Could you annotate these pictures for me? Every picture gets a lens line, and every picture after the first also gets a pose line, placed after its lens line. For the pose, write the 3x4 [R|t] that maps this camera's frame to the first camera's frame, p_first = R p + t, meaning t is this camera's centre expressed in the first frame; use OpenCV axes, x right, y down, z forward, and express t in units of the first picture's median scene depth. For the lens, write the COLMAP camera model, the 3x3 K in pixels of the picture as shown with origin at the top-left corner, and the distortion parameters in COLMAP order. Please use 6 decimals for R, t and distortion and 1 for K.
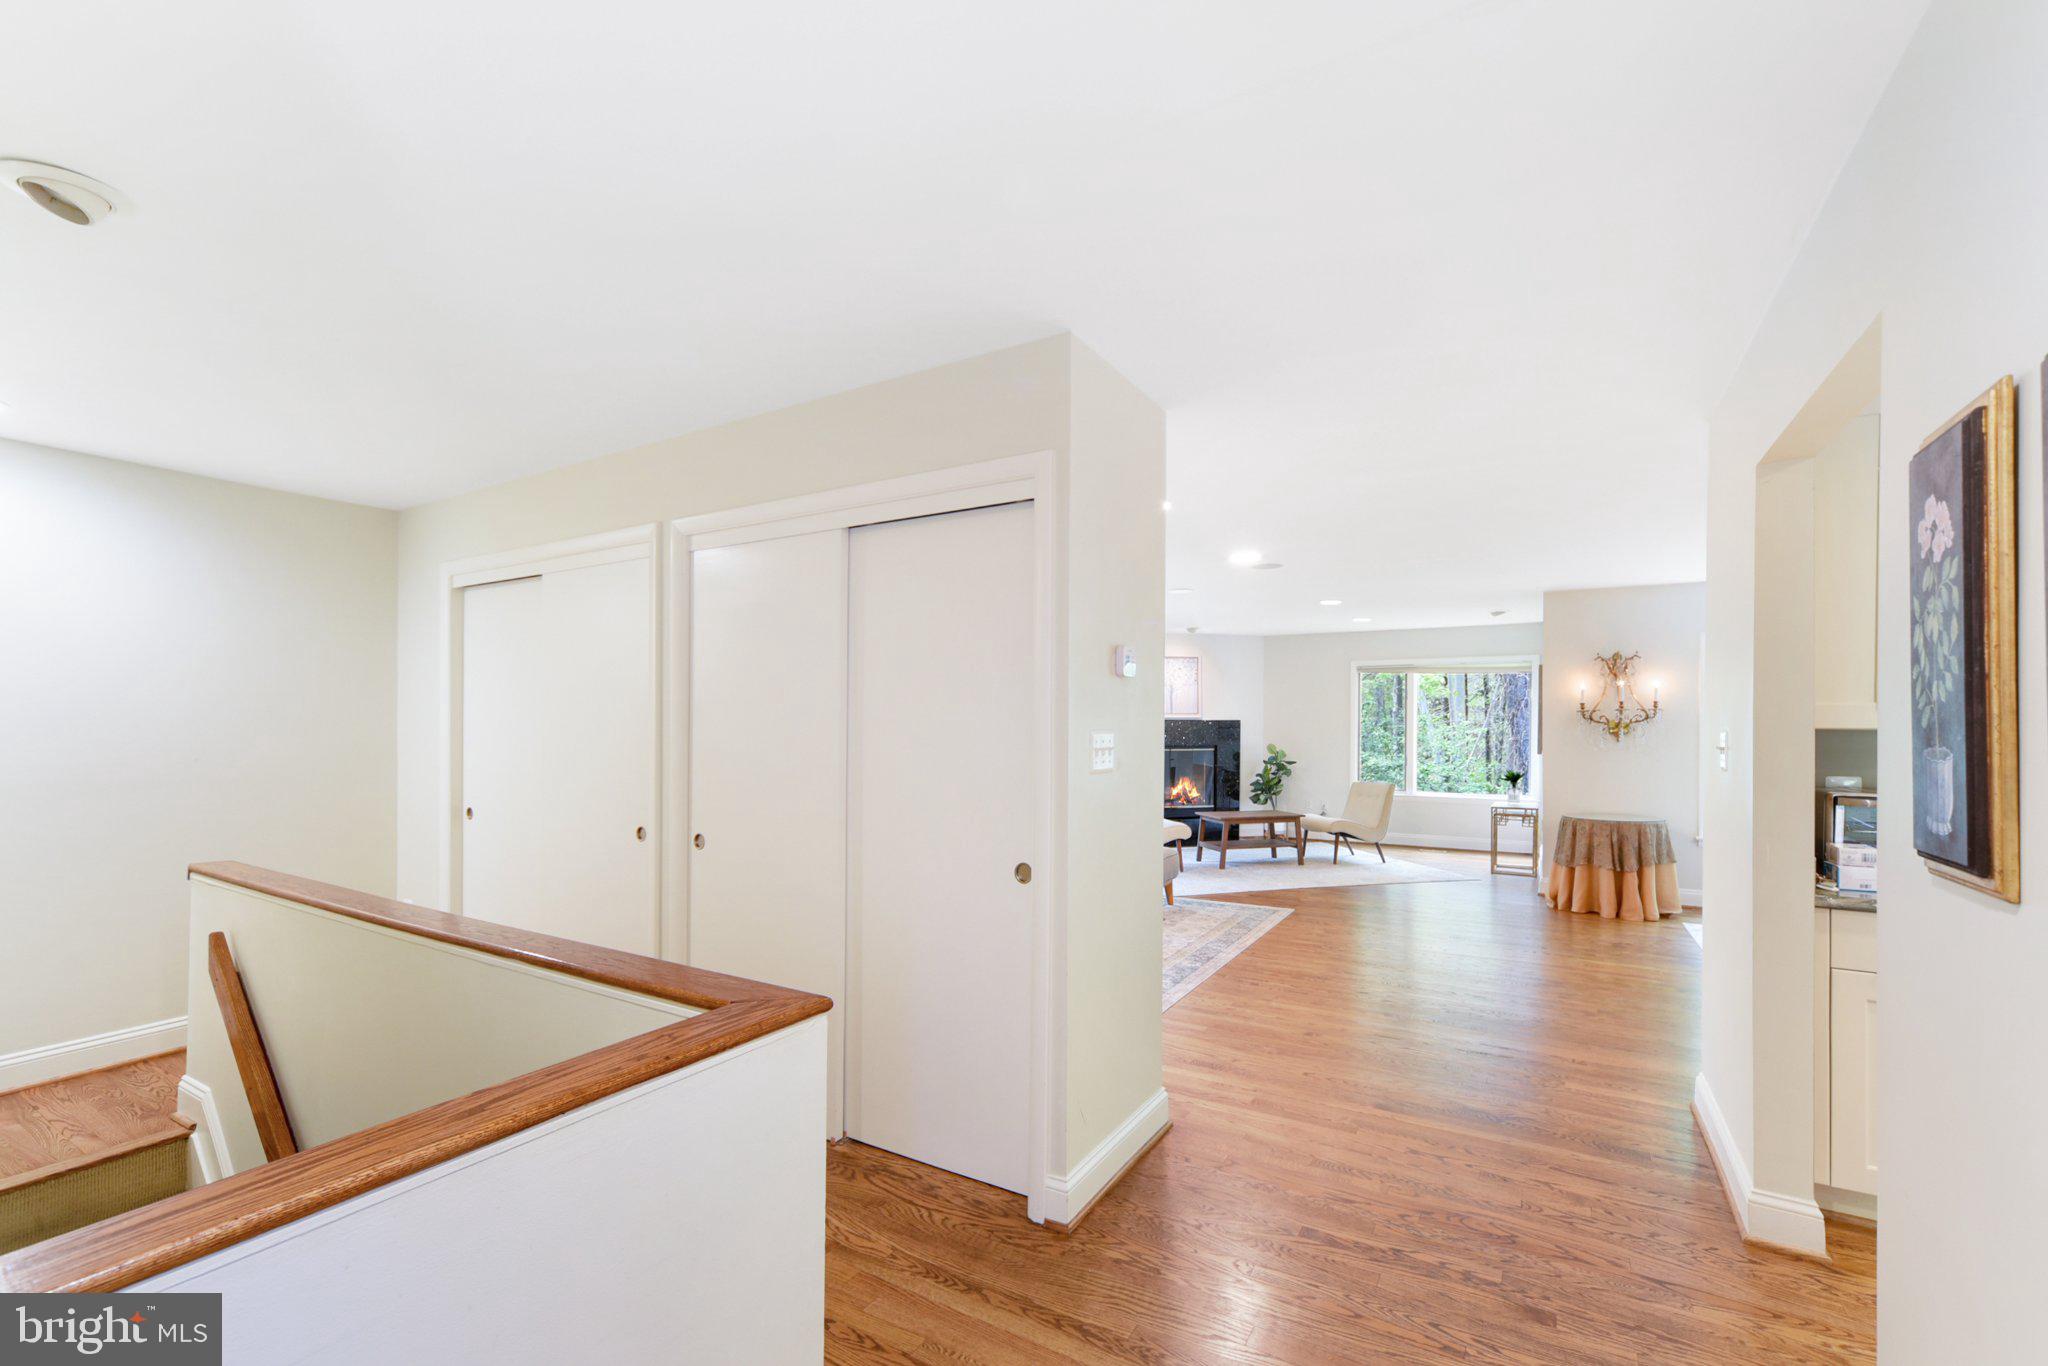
lens RADIAL K [[853.8, 0, 1055.0], [0, 853.8, 719.4], [0, 0, 1]] dist [-0.008219, 0.001255]
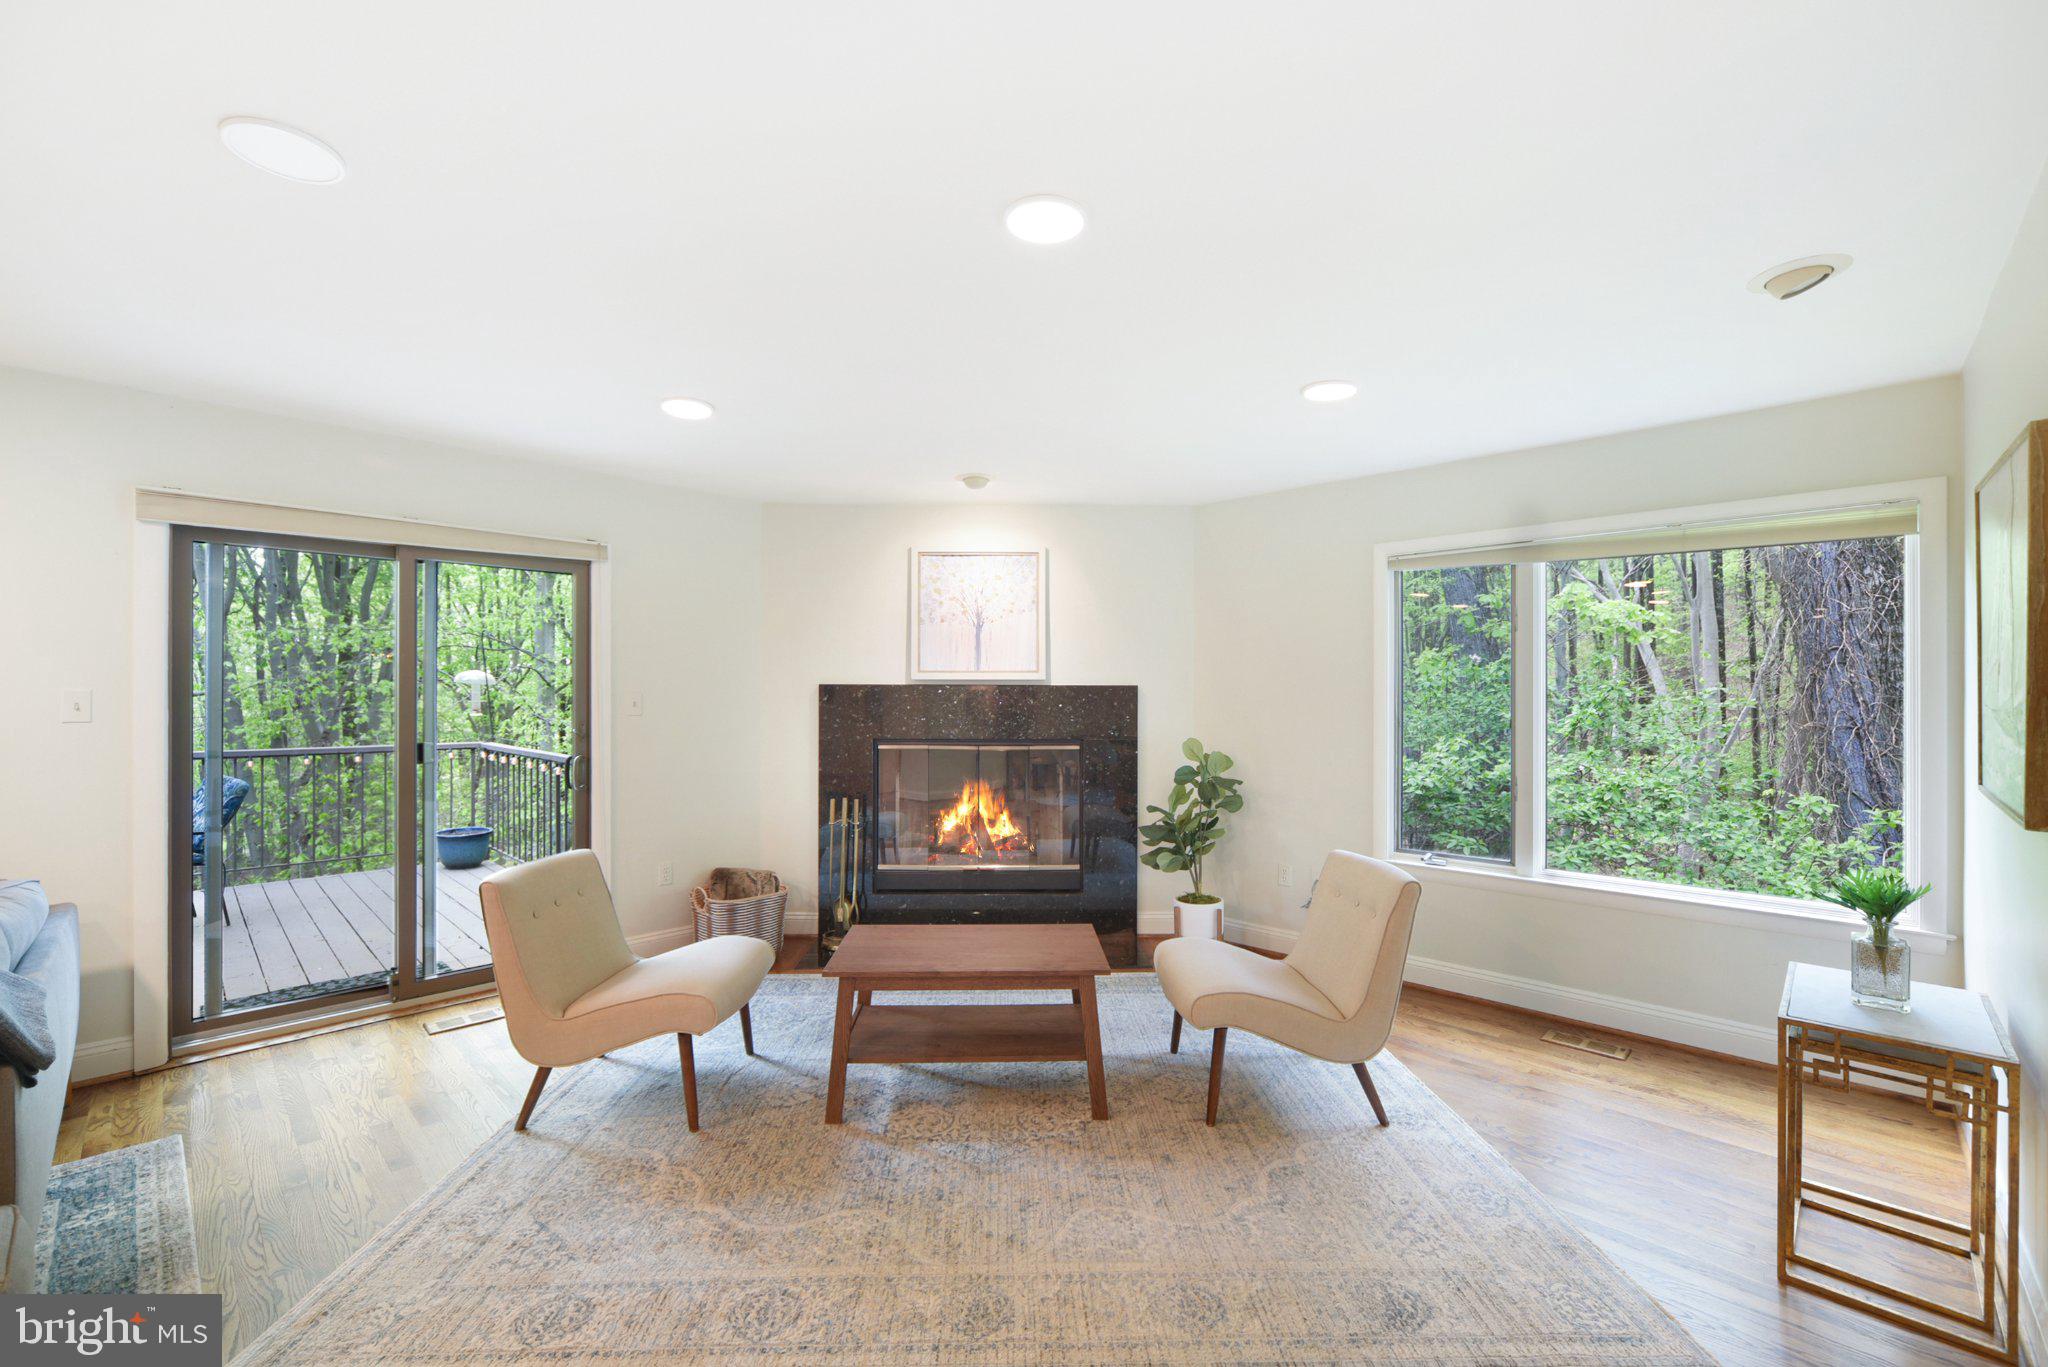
lens RADIAL K [[853.8, 0, 1027.0], [0, 853.8, 676.3], [0, 0, 1]] dist [-0.008219, 0.001255]
pose [[0.971595, -0.002824, -0.236633, 0.431307], [-0.001434, 0.999840, -0.017820, 0.006634], [0.236646, 0.017653, 0.971436, 0.851574]]
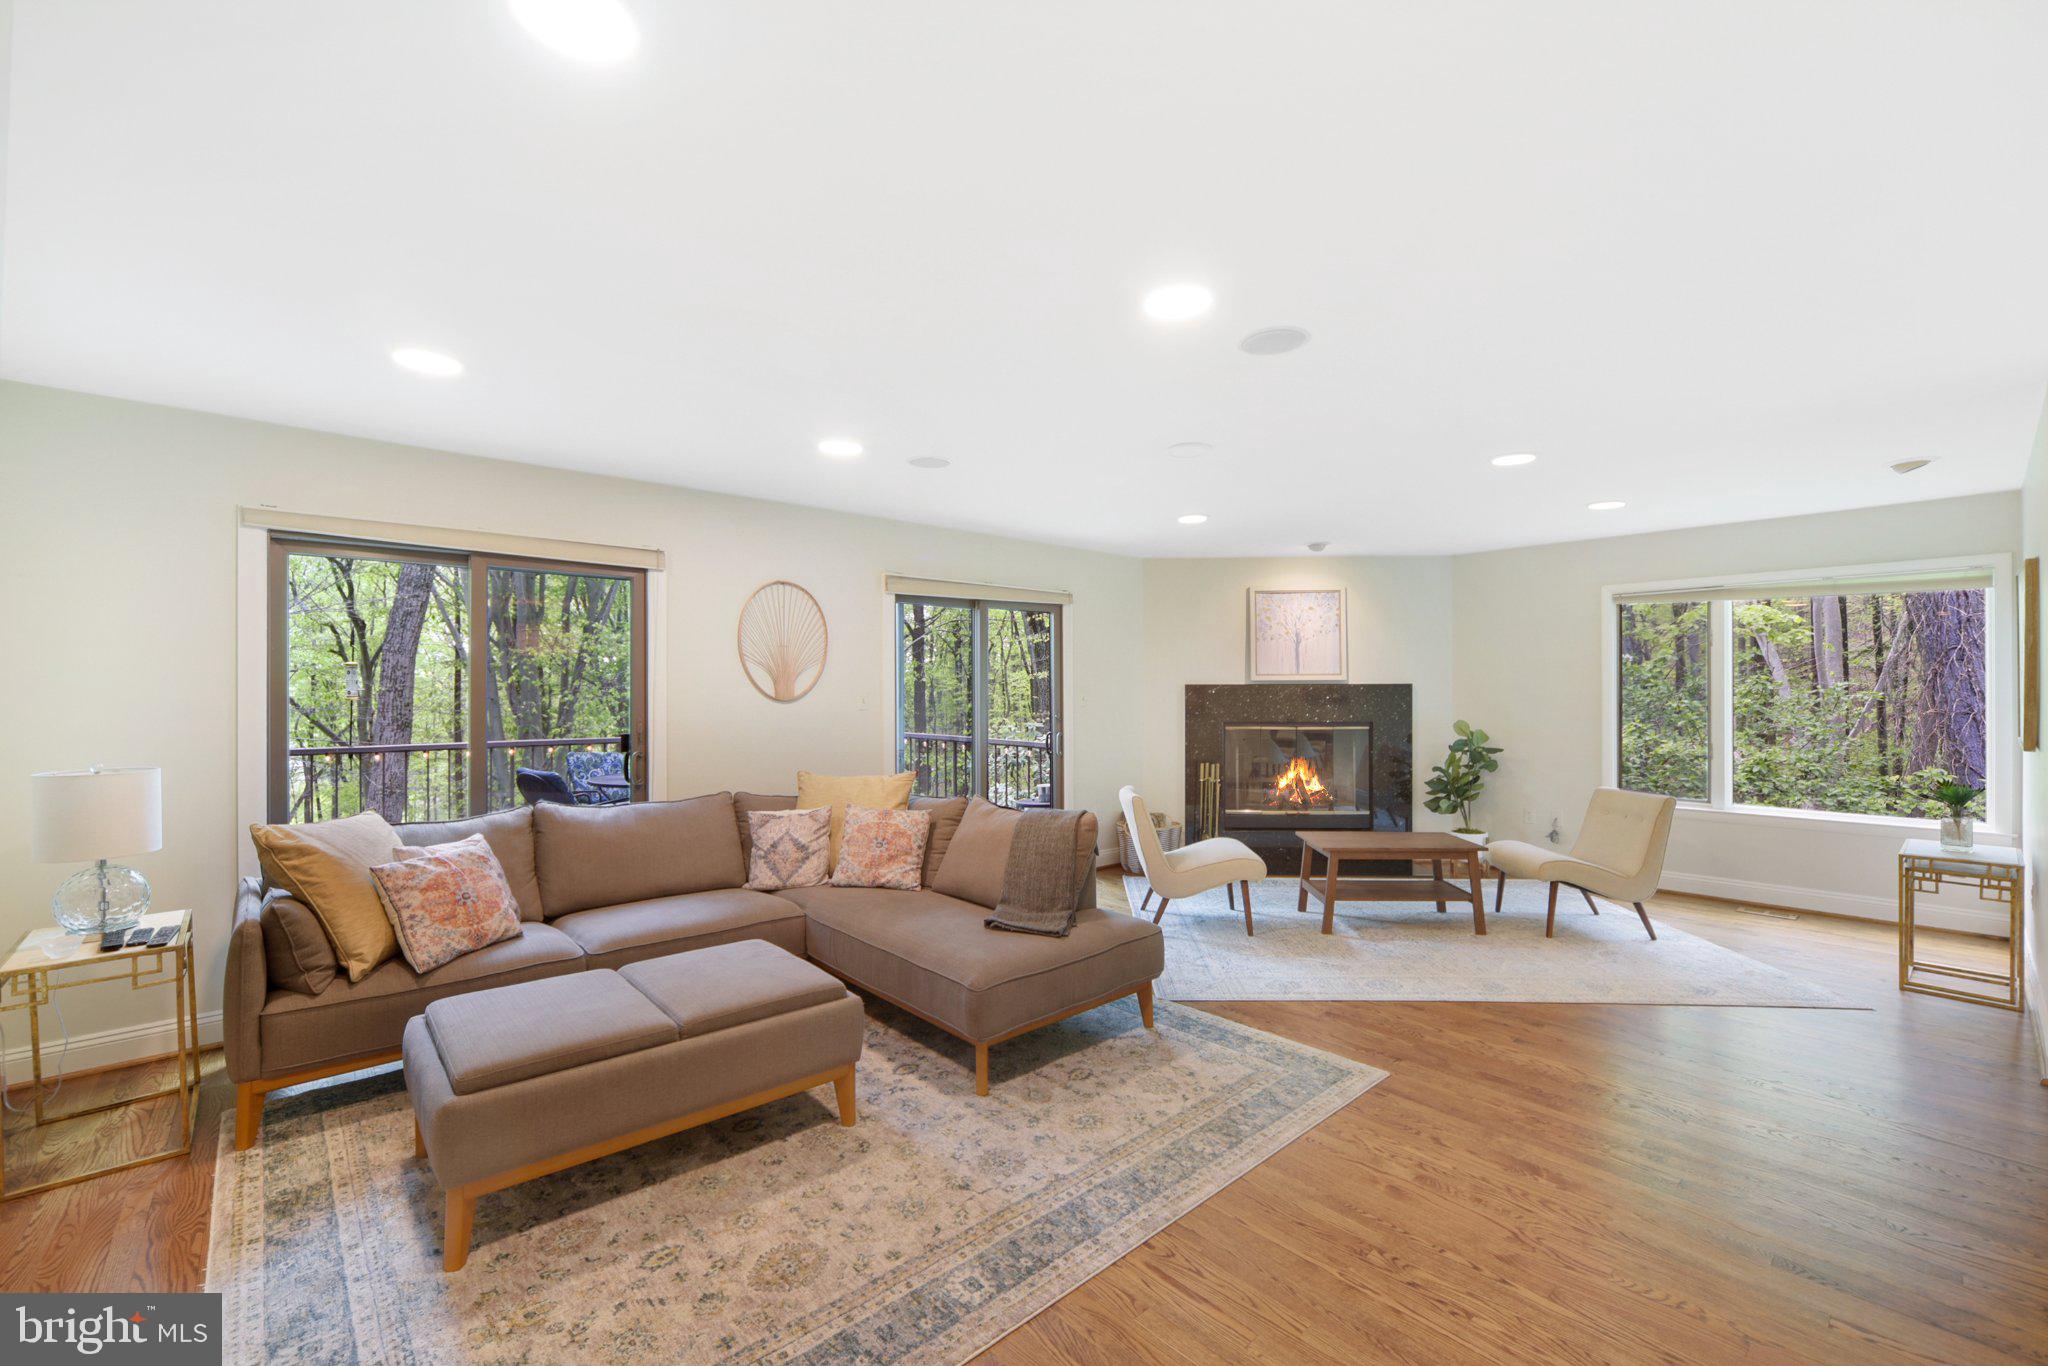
lens RADIAL K [[853.8, 0, 1030.4], [0, 853.8, 680.2], [0, 0, 1]] dist [-0.008219, 0.001255]
pose [[0.950071, -0.009195, -0.311898, 0.228786], [0.006283, 0.999927, -0.010340, 0.005200], [0.311971, 0.007864, 0.950059, 0.458264]]
